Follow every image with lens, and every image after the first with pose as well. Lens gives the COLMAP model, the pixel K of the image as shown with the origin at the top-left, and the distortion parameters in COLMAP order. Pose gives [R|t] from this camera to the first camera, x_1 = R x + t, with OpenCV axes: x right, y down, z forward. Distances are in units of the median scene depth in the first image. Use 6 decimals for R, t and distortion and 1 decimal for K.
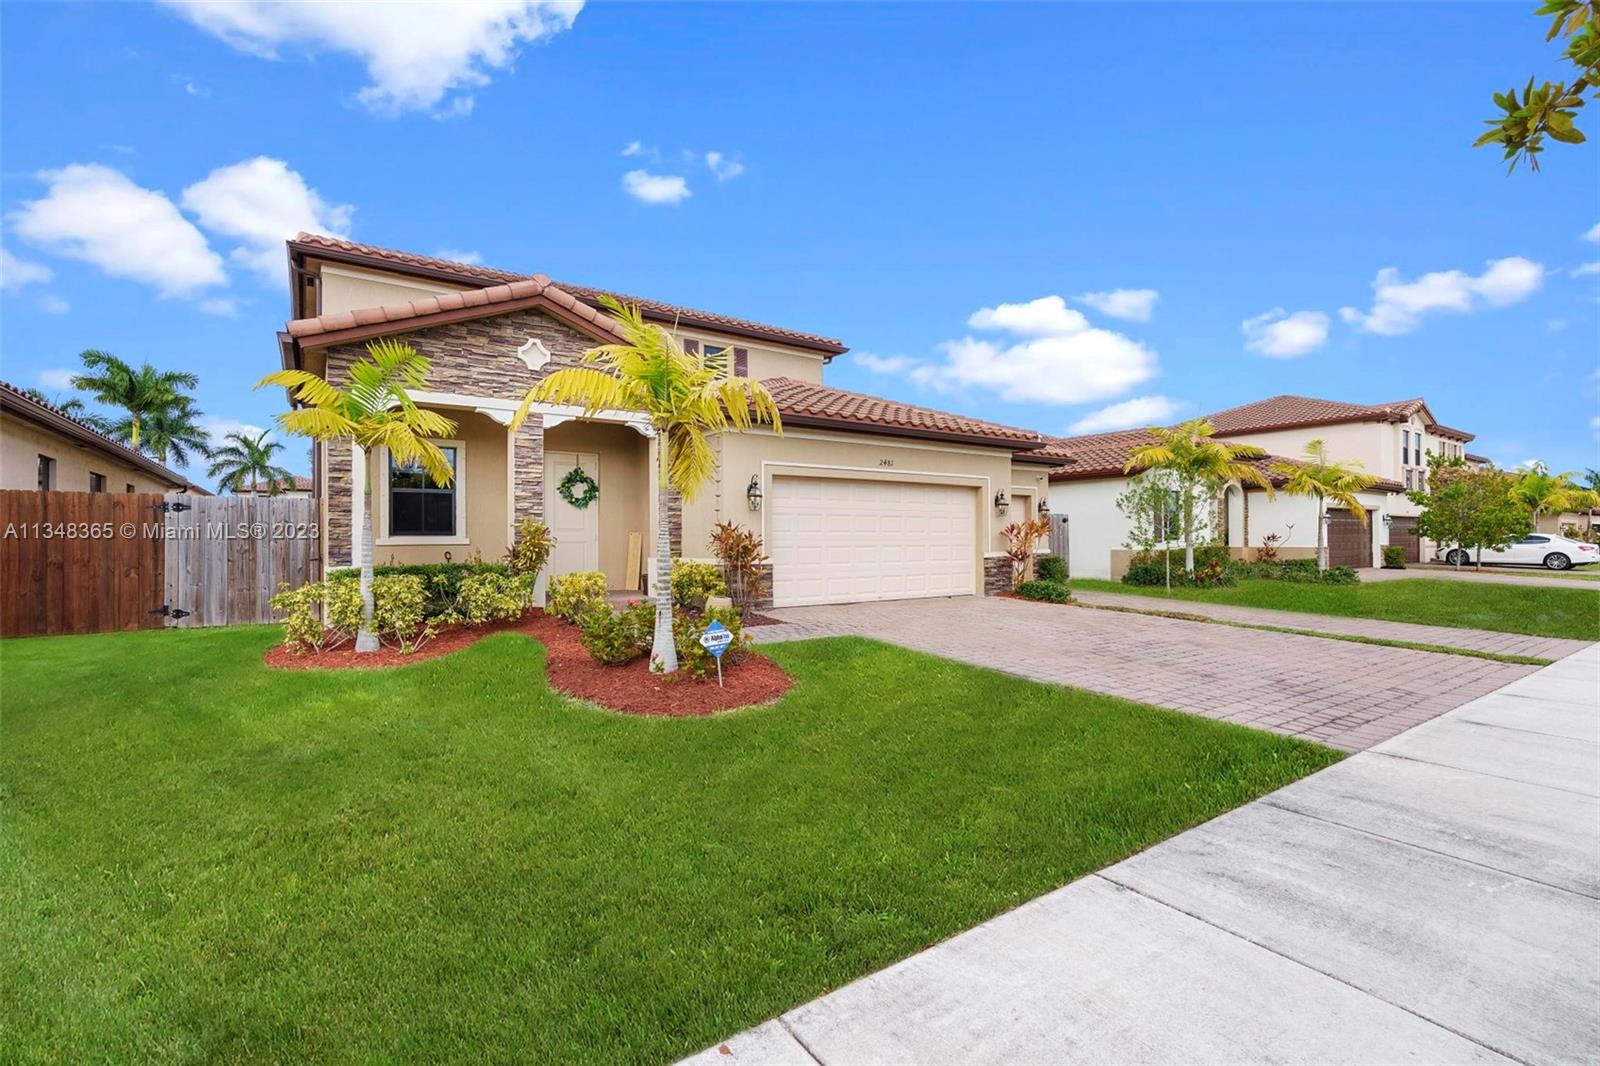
lens RADIAL K [[726.9, 0, 805.3], [0, 726.9, 531.5], [0, 0, 1]] dist [-0.001120, 0.000084]
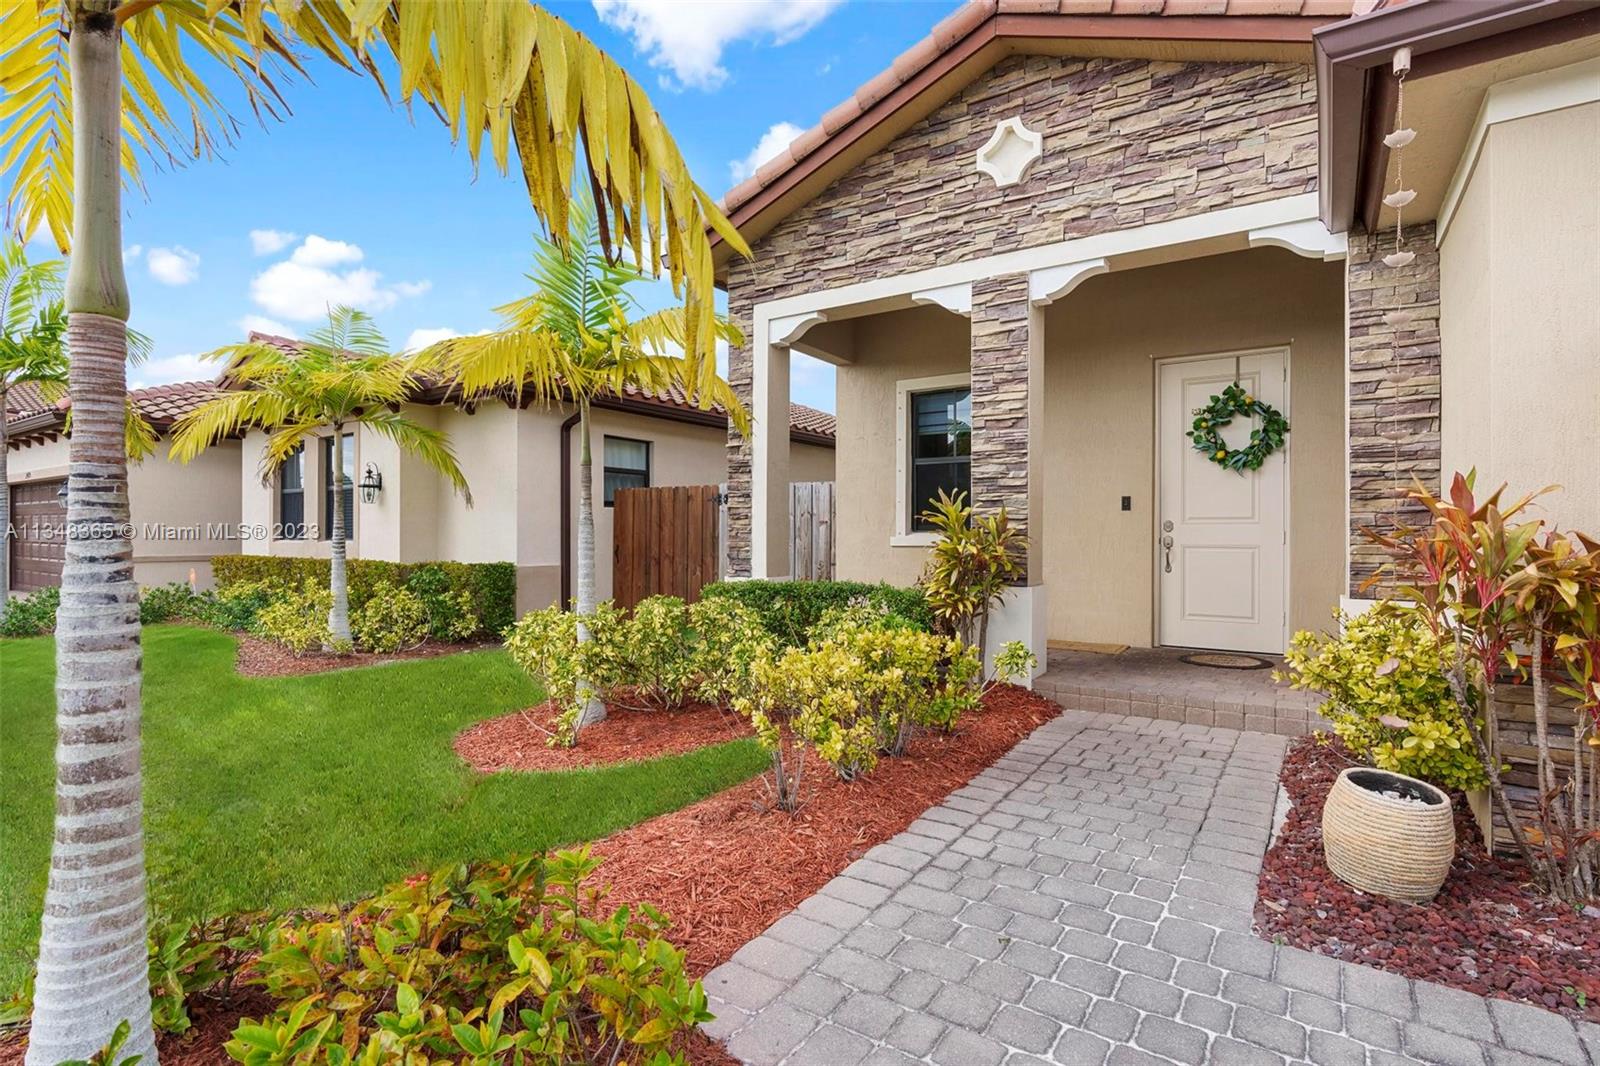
lens RADIAL K [[778.1, 0, 803.0], [0, 778.1, 533.3], [0, 0, 1]] dist [-0.003022, 0.000264]
pose [[0.369901, 0.004813, -0.929059, 0.051375], [0.005554, 0.999957, 0.007392, 0.001607], [0.929055, -0.007894, 0.369858, 0.674641]]
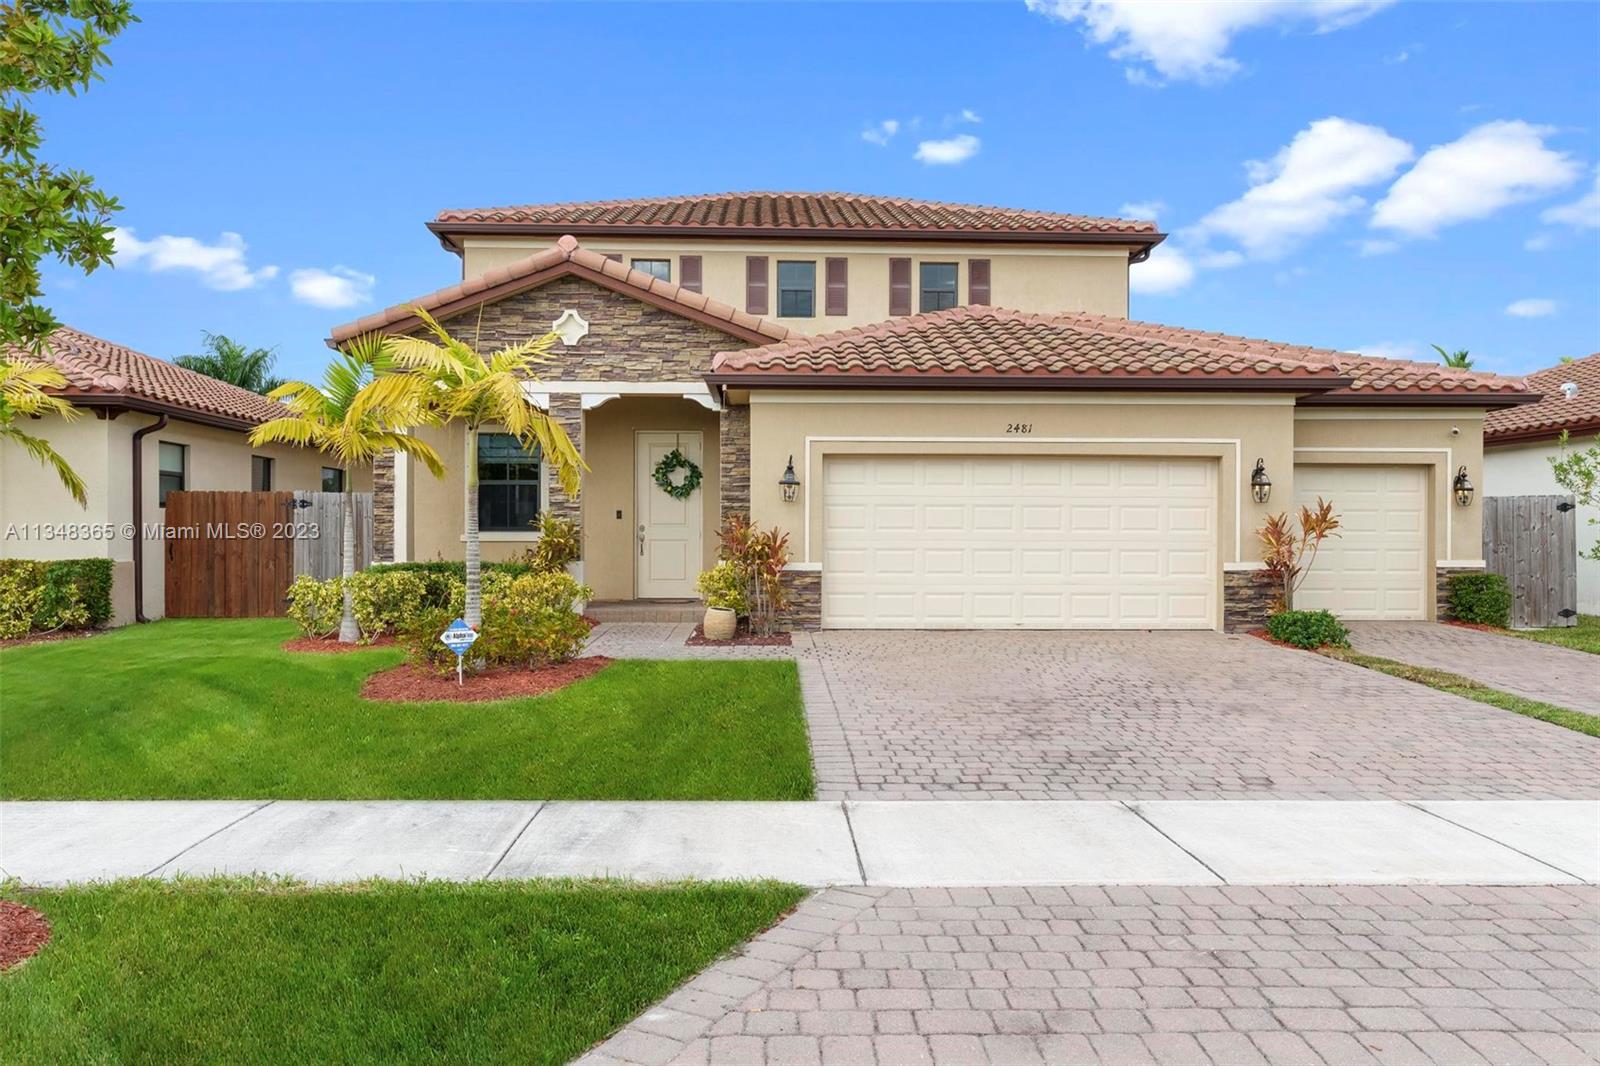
lens RADIAL K [[1207.4, 0, 800.0], [0, 1207.4, 533.0], [0, 0, 1]] dist [-0.000161, -0.001444]
pose [[0.839038, 0.005459, -0.544045, 0.653583], [-0.000692, 0.999960, 0.008966, -0.006660], [0.544072, -0.007146, 0.839008, -0.082077]]
